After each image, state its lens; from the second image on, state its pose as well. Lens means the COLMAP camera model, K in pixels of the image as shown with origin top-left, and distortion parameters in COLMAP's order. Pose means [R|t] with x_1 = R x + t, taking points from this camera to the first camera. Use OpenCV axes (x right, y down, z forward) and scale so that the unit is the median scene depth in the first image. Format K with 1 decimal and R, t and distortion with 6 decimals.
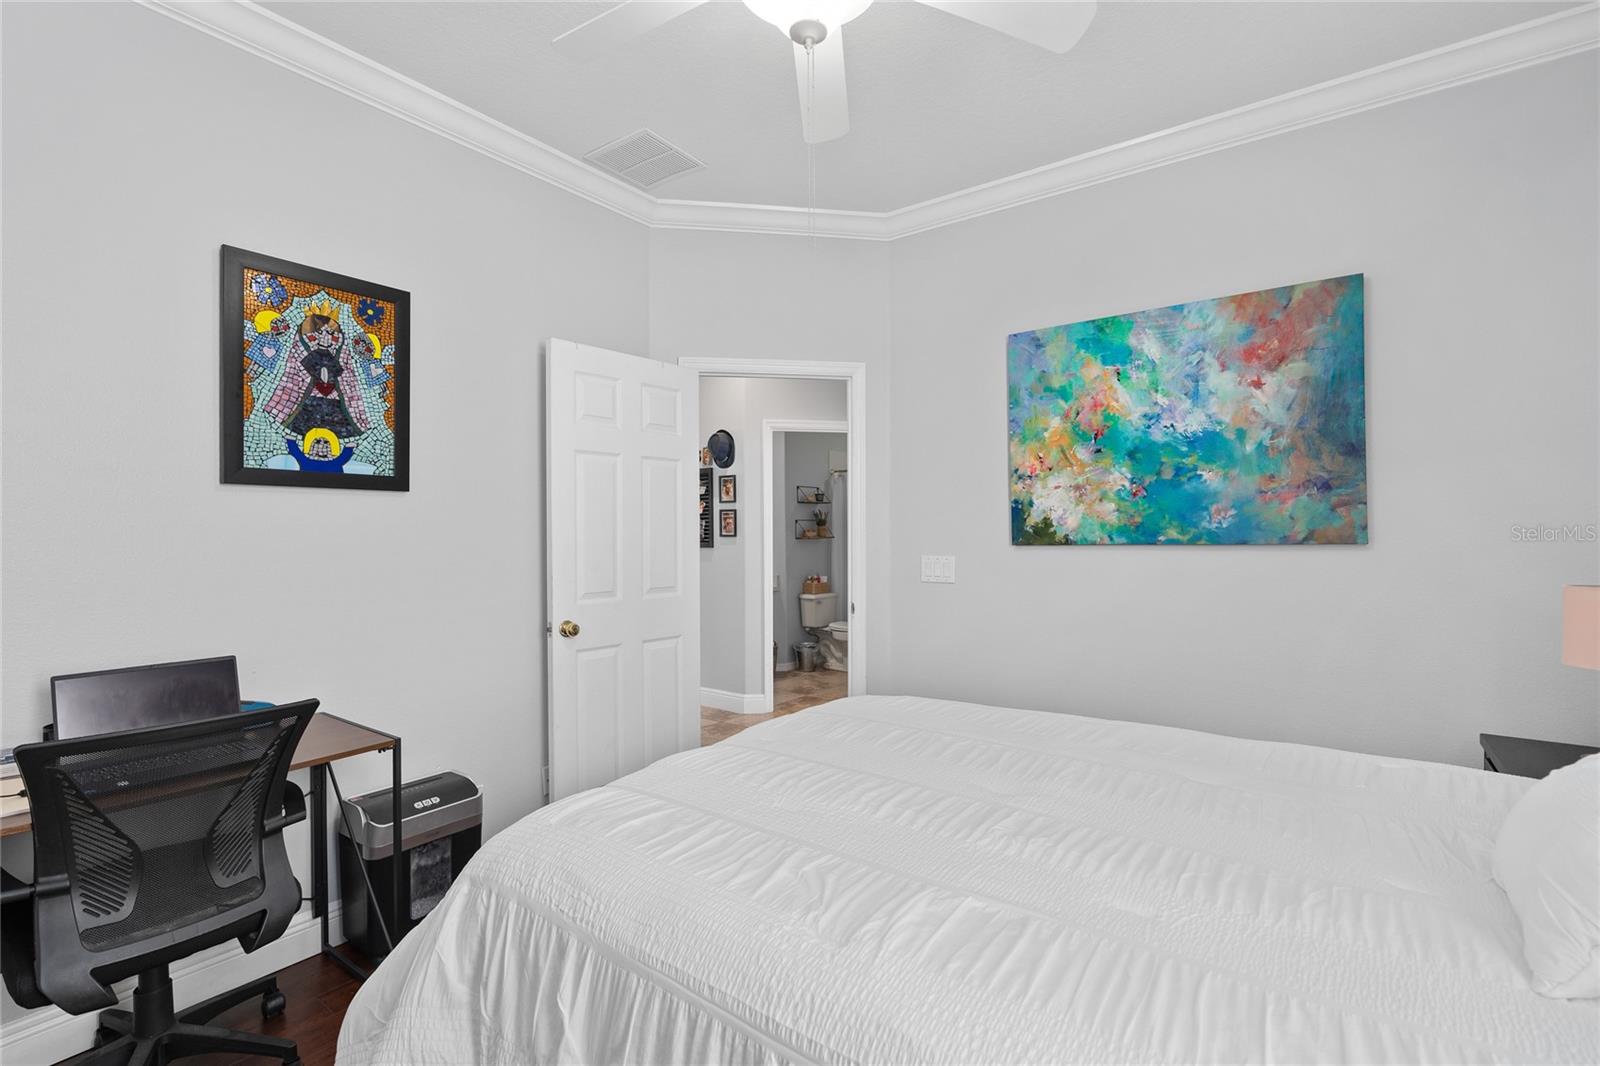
lens RADIAL K [[726.7, 0, 798.8], [0, 726.7, 529.5], [0, 0, 1]] dist [-0.005679, 0.002783]
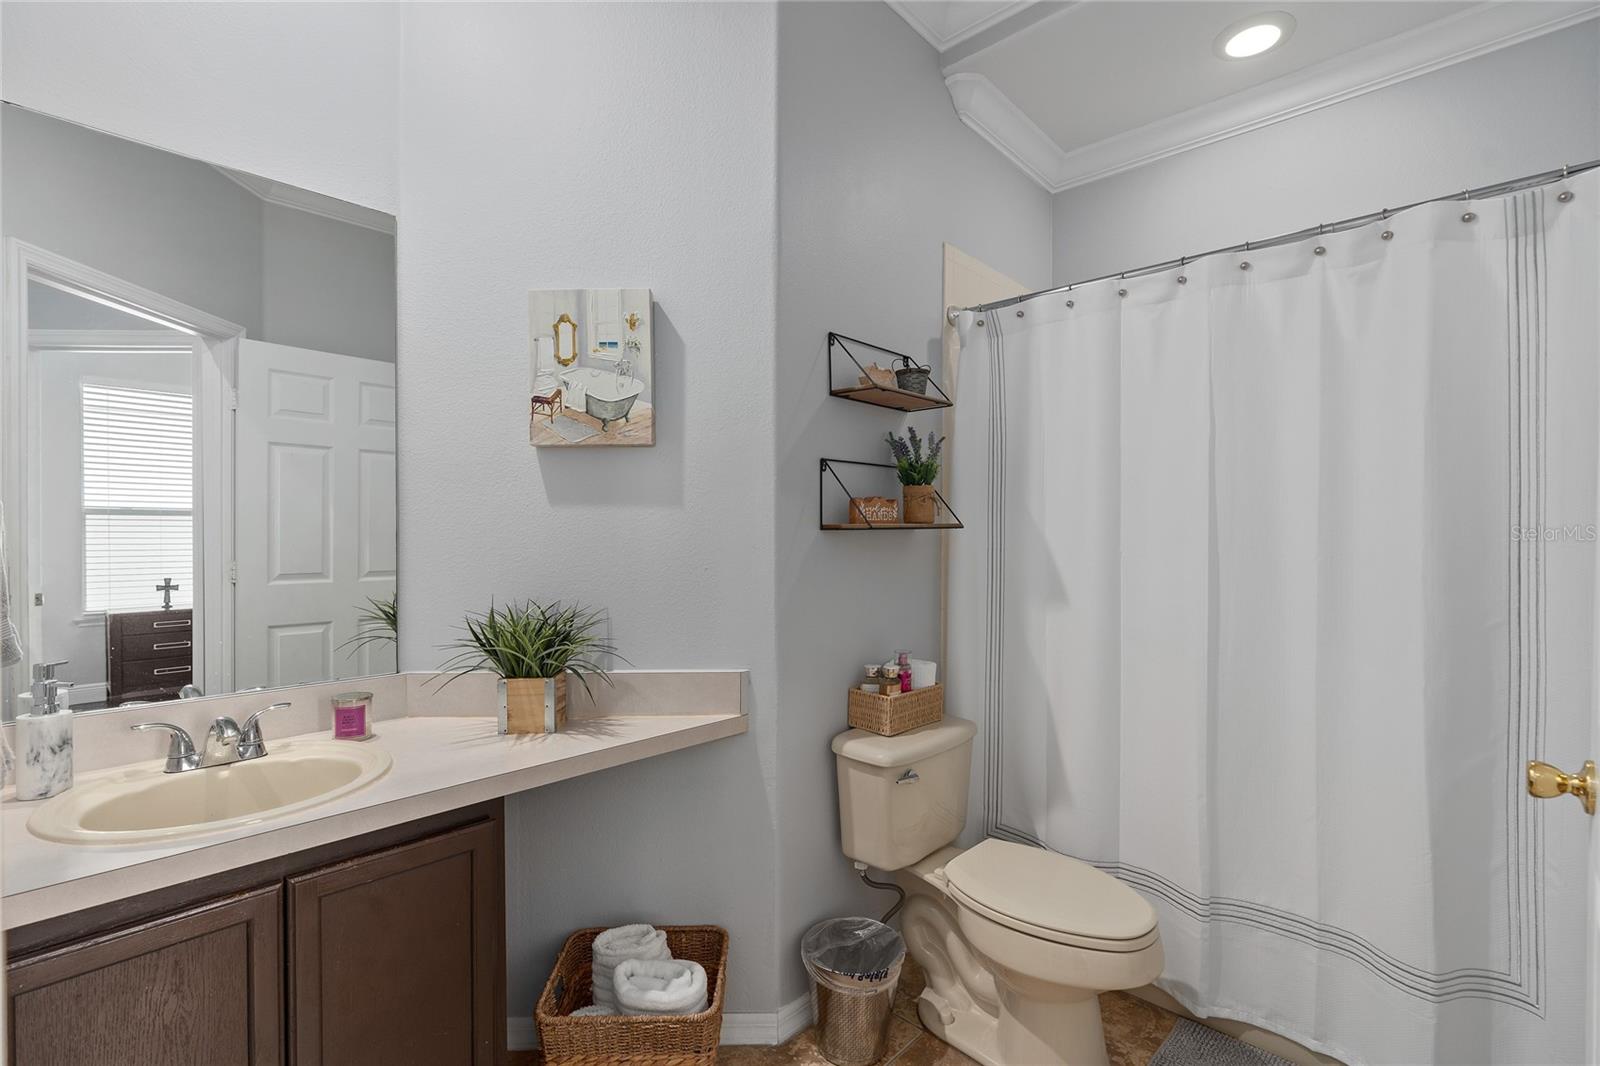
lens RADIAL K [[726.7, 0, 800.1], [0, 726.7, 535.3], [0, 0, 1]] dist [-0.005679, 0.002783]
pose [[0.995327, 0.012199, -0.095791, 0.013351], [-0.011784, 0.999919, 0.004896, 0.013485], [0.095843, -0.003744, 0.995389, 0.724324]]
